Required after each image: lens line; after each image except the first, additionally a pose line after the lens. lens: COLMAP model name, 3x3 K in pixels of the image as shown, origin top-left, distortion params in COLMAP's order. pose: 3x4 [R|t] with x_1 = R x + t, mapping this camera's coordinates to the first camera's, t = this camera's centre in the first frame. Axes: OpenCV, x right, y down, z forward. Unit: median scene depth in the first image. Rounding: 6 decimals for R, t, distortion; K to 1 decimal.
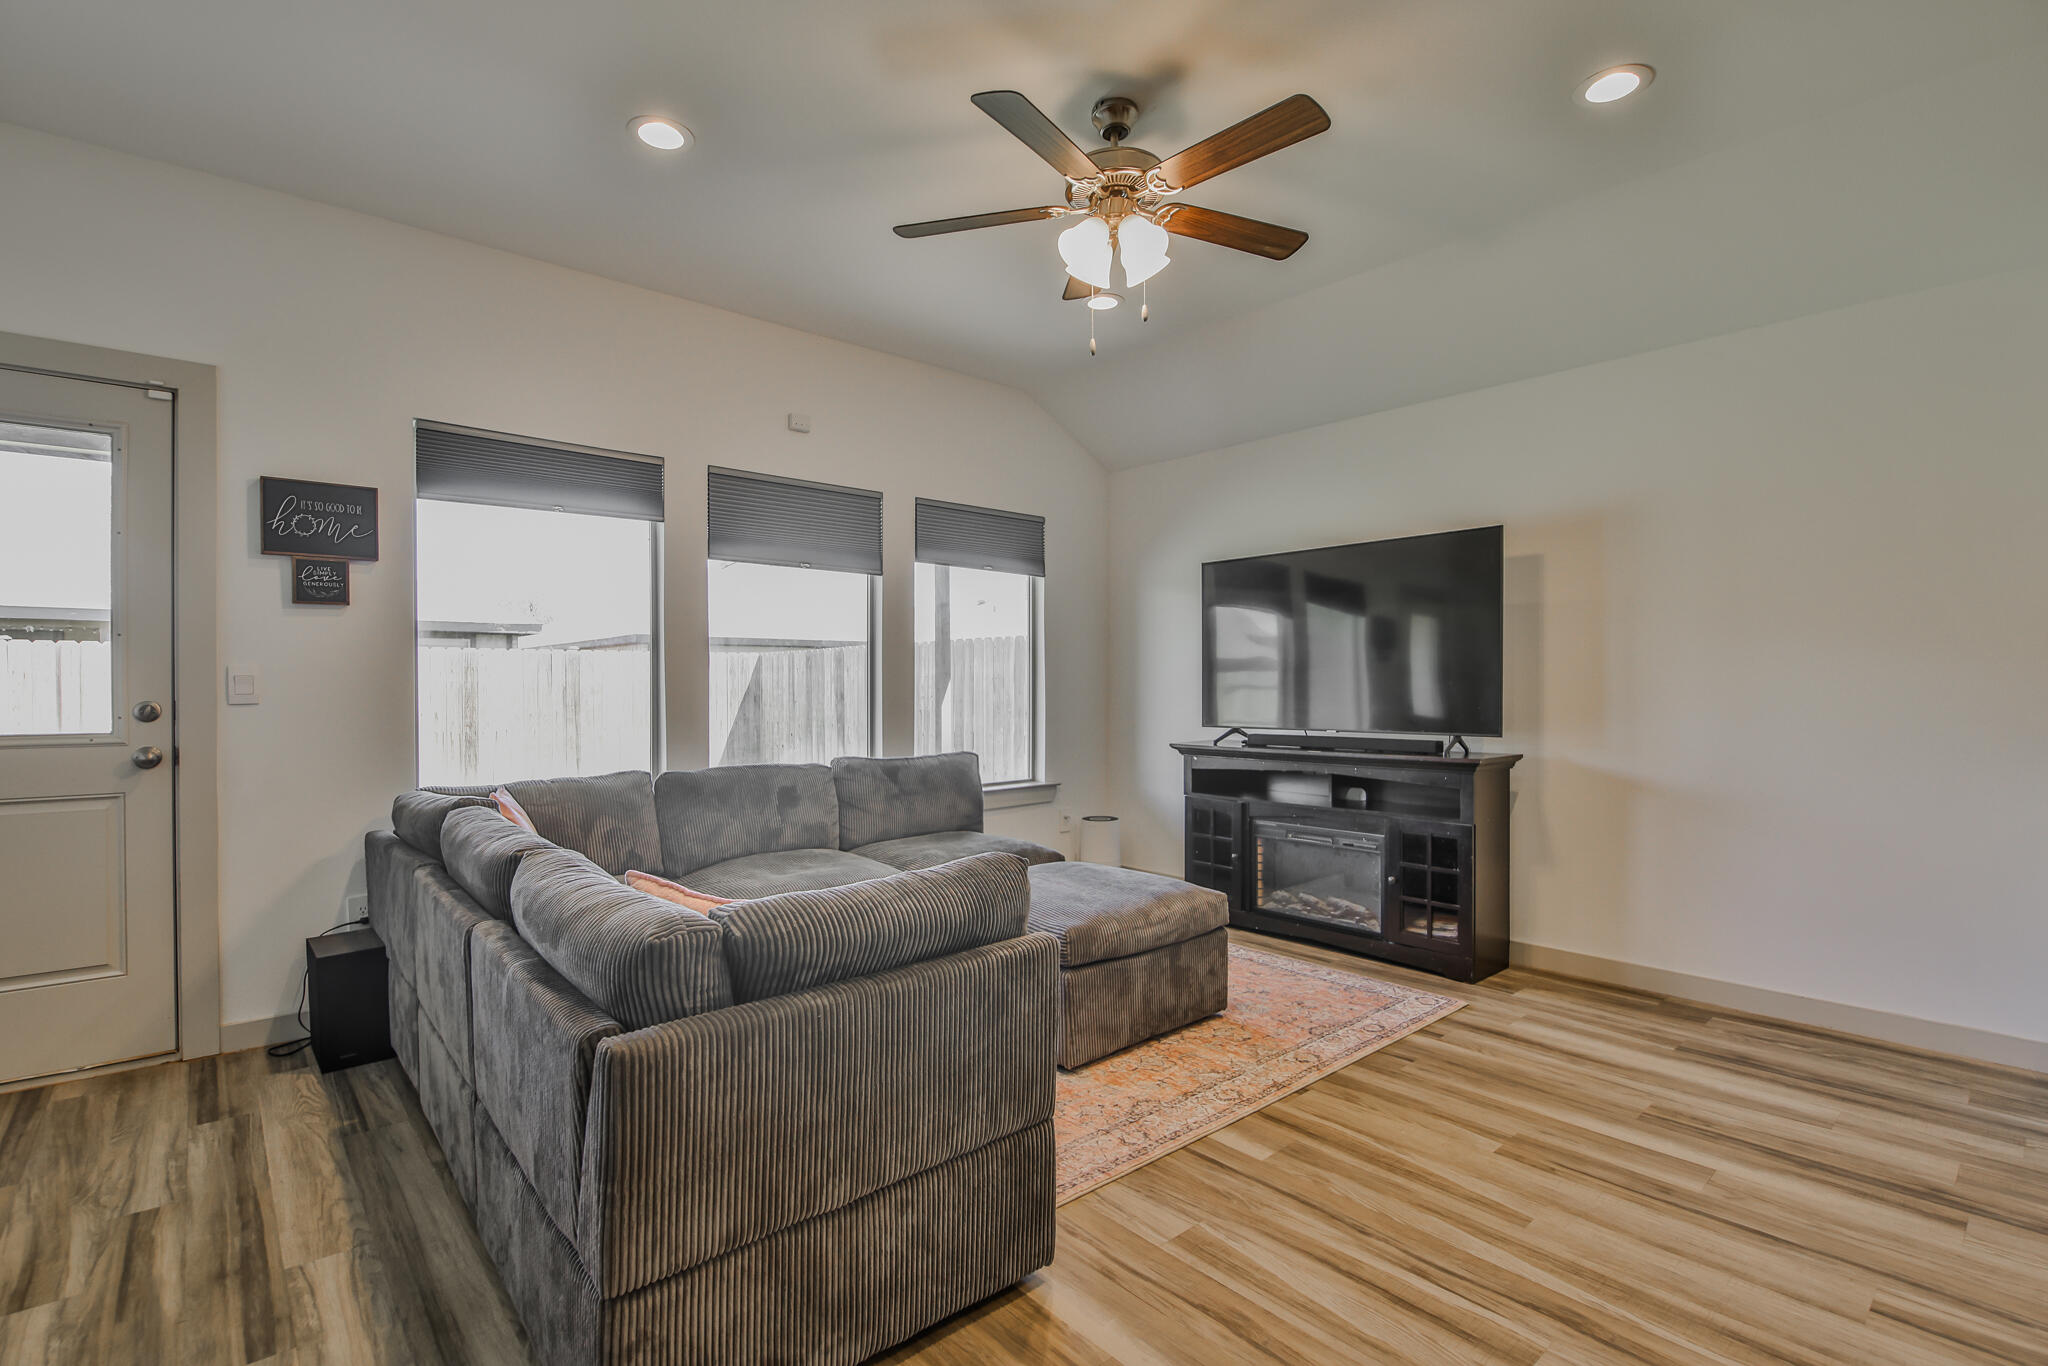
lens RADIAL K [[942.6, 0, 1021.1], [0, 942.6, 690.9], [0, 0, 1]] dist [-0.001610, -0.009845]
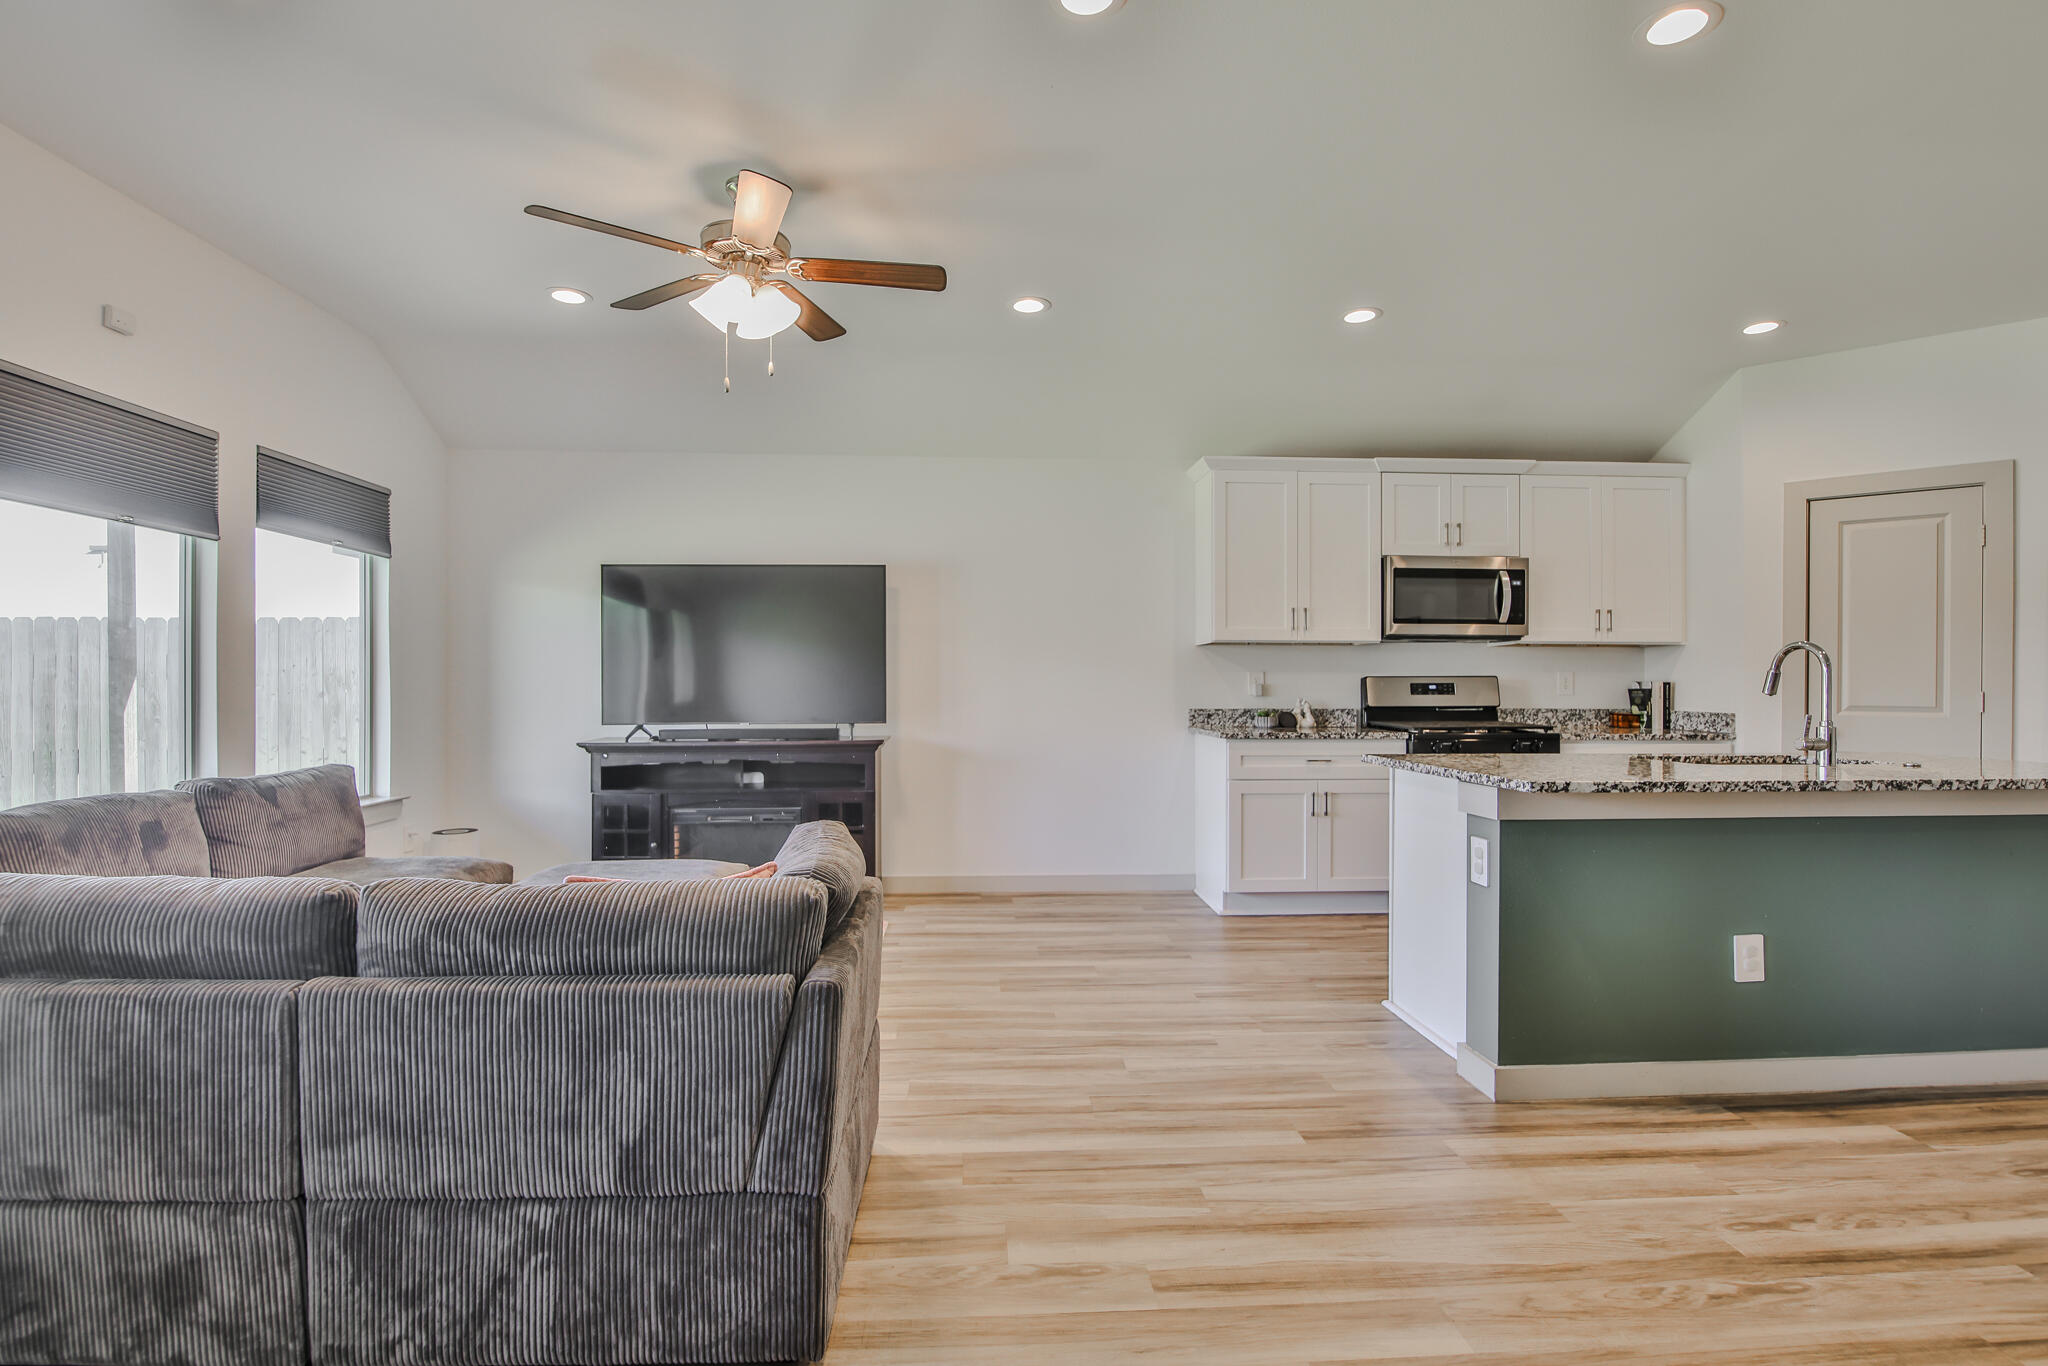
lens RADIAL K [[954.0, 0, 1017.8], [0, 954.0, 689.7], [0, 0, 1]] dist [-0.003107, -0.008896]
pose [[0.616654, -0.004371, 0.787222, -0.490818], [0.003730, 0.999990, 0.002630, -0.001707], [-0.787225, 0.001315, 0.616664, 0.016480]]
